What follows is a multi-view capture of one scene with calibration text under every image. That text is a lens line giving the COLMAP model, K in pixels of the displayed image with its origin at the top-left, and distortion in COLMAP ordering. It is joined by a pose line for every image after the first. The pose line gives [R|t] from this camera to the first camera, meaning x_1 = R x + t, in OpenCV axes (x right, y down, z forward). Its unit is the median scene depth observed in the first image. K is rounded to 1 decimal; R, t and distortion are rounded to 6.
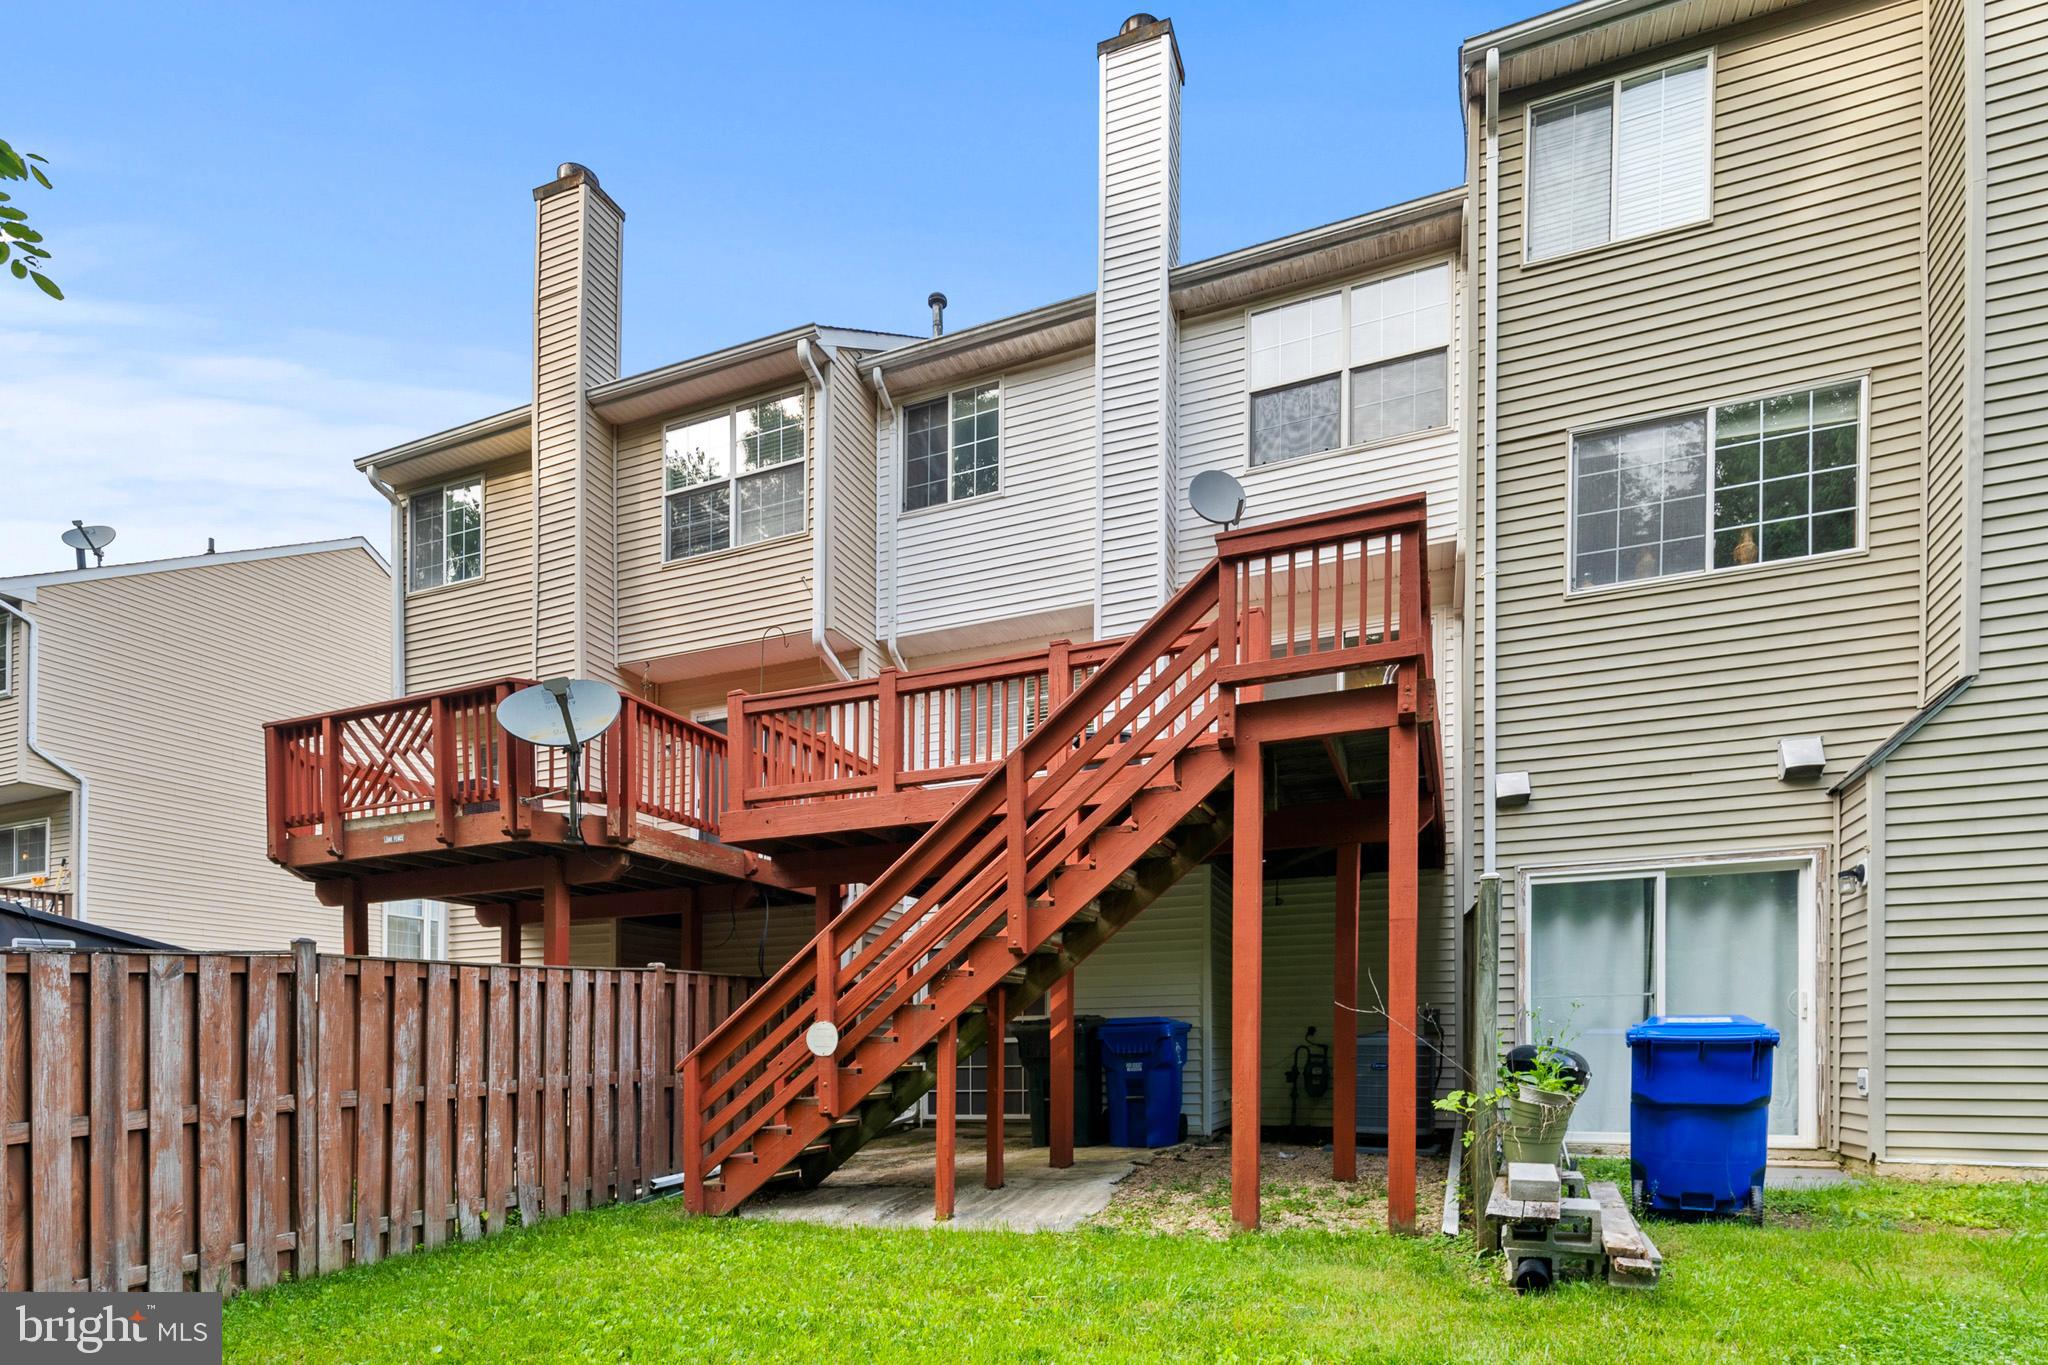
lens RADIAL K [[785.0, 0, 1016.9], [0, 785.0, 765.4], [0, 0, 1]] dist [0.006529, -0.000115]
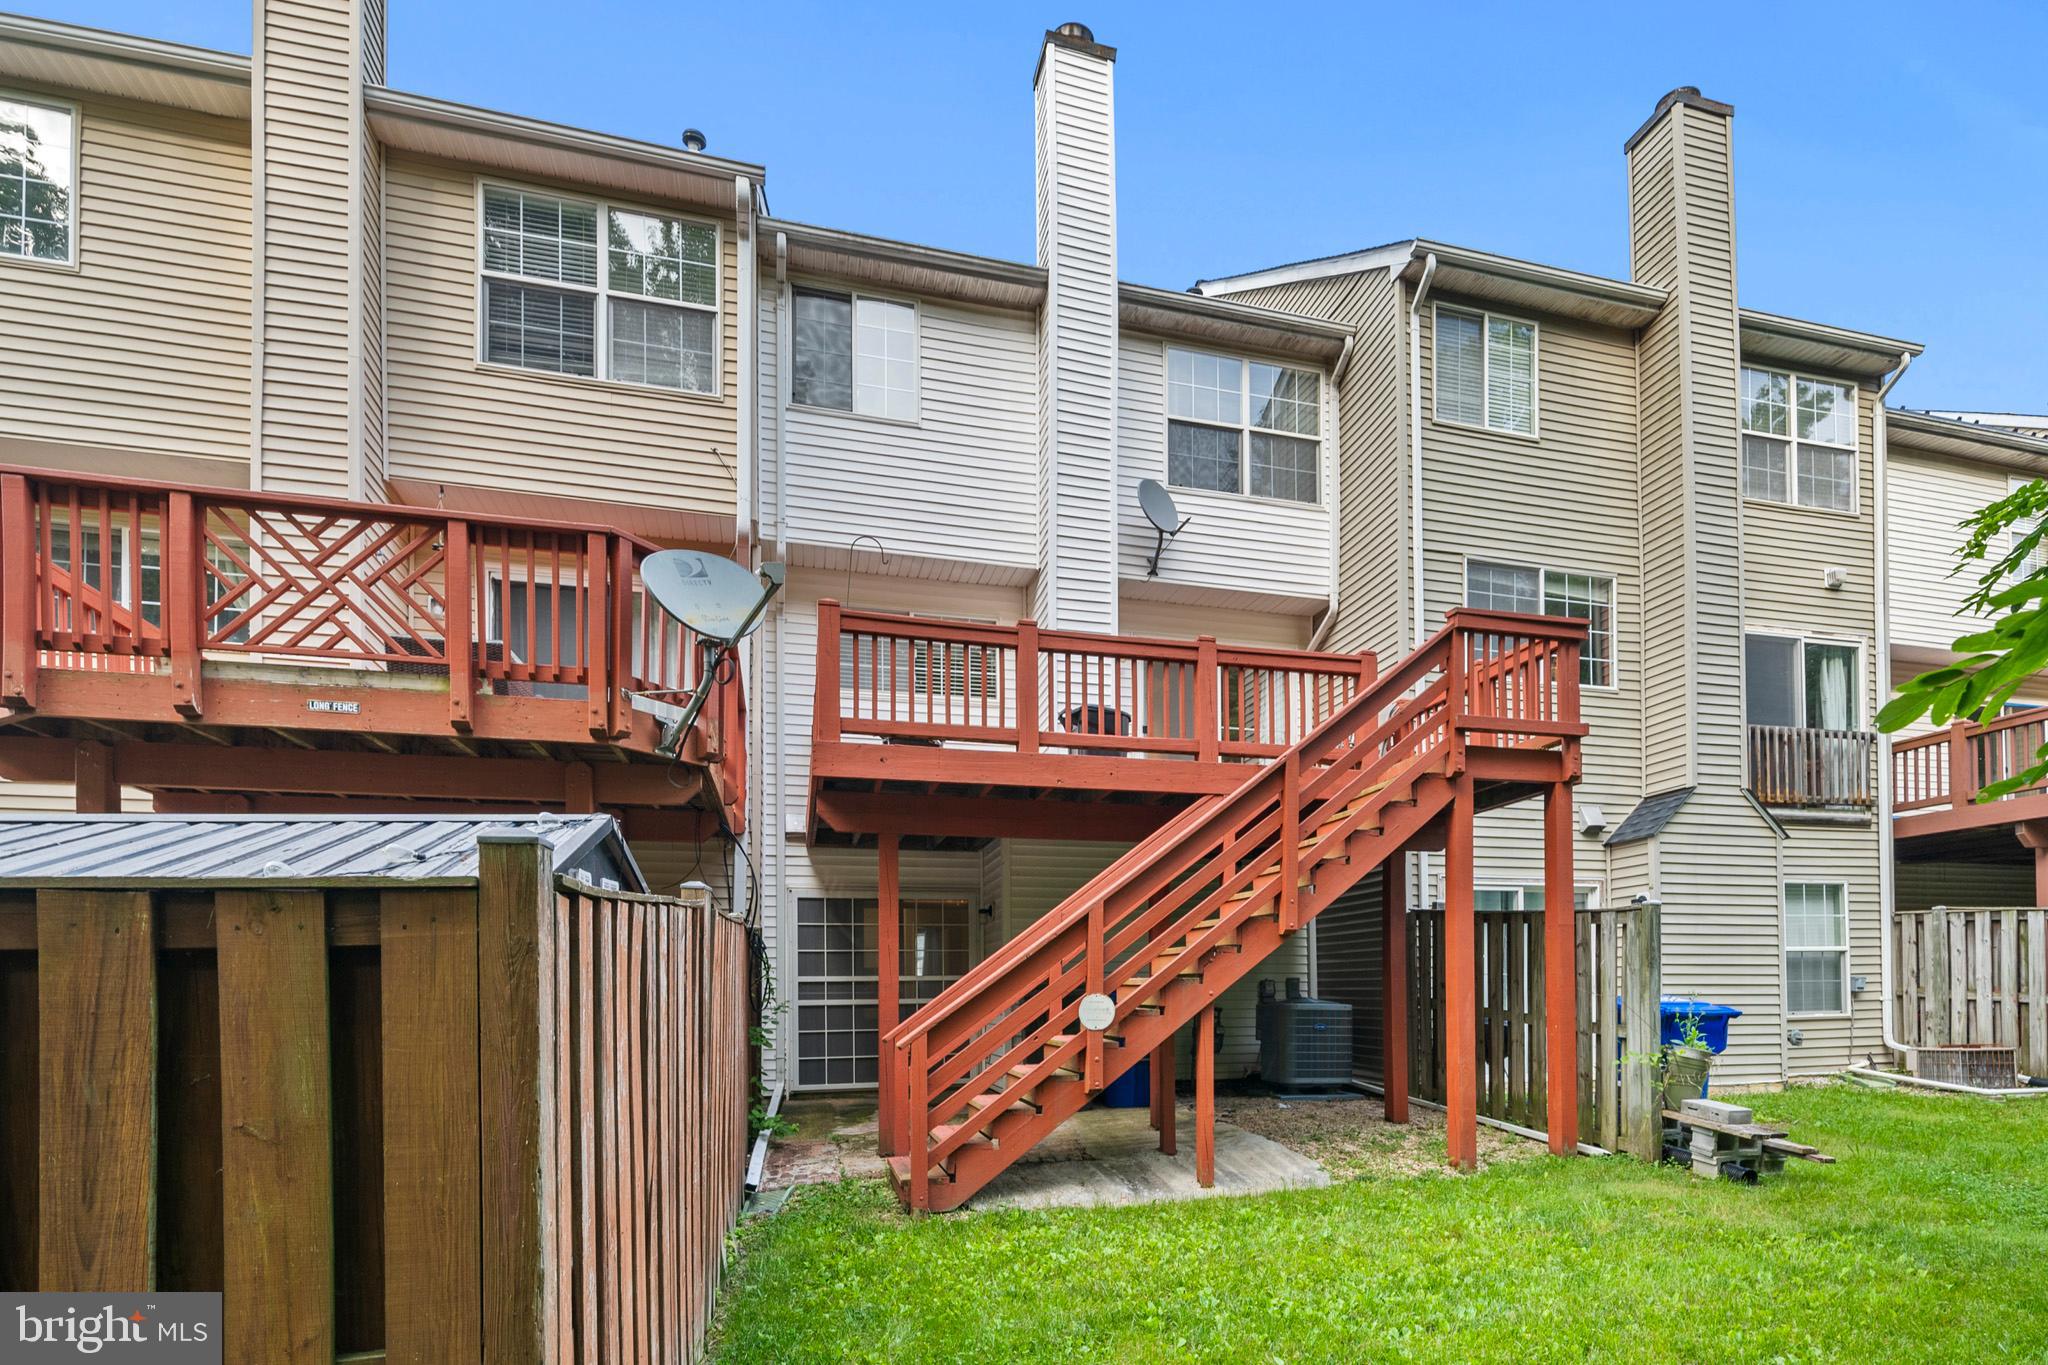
lens RADIAL K [[814.6, 0, 1022.9], [0, 814.6, 685.2], [0, 0, 1]] dist [0.001540, 0.000231]
pose [[0.866531, 0.180820, 0.465218, -0.595972], [-0.169731, 0.983276, -0.066031, 0.021123], [-0.469377, -0.021744, 0.882730, 0.108827]]
